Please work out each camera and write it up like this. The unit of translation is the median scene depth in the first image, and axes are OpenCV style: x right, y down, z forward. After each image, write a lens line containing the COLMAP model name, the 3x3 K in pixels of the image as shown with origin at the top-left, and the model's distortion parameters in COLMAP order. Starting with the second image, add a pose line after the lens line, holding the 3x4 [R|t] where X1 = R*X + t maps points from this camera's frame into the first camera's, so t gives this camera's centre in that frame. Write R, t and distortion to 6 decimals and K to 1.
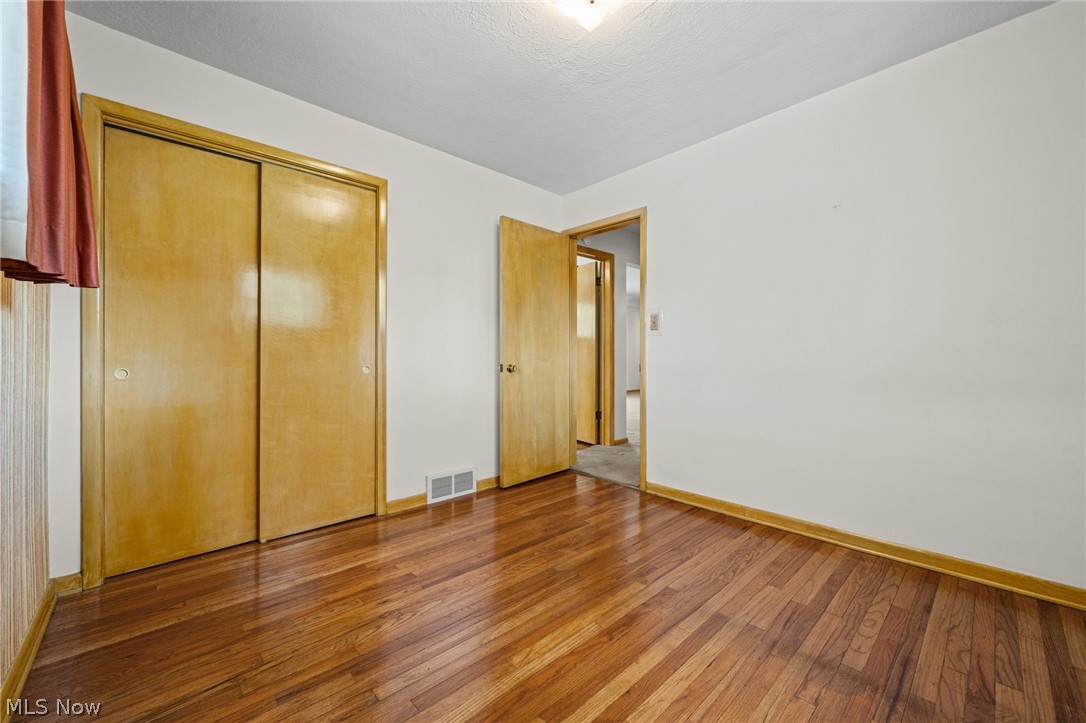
lens RADIAL K [[427.5, 0, 546.5], [0, 427.5, 363.8], [0, 0, 1]] dist [-0.004358, 0.000357]
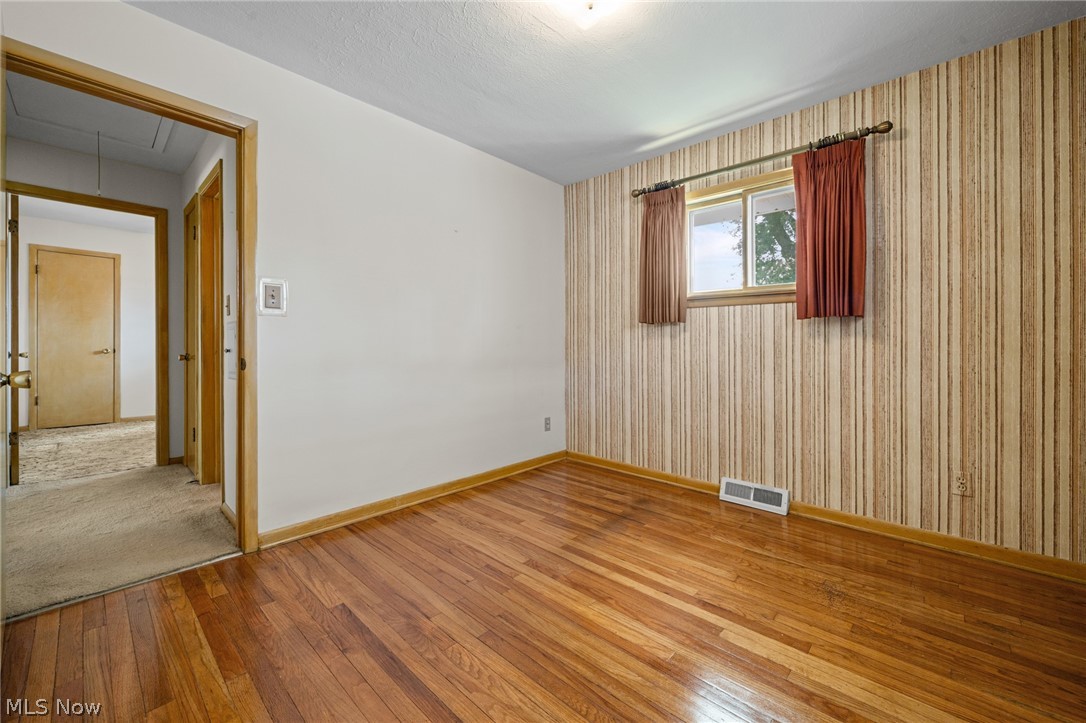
lens RADIAL K [[427.5, 0, 543.5], [0, 427.5, 352.9], [0, 0, 1]] dist [-0.004358, 0.000357]
pose [[-0.077088, -0.016748, 0.996884, -0.785787], [0.008593, 0.999811, 0.017461, -0.026508], [-0.996987, 0.009913, -0.076930, 1.026577]]
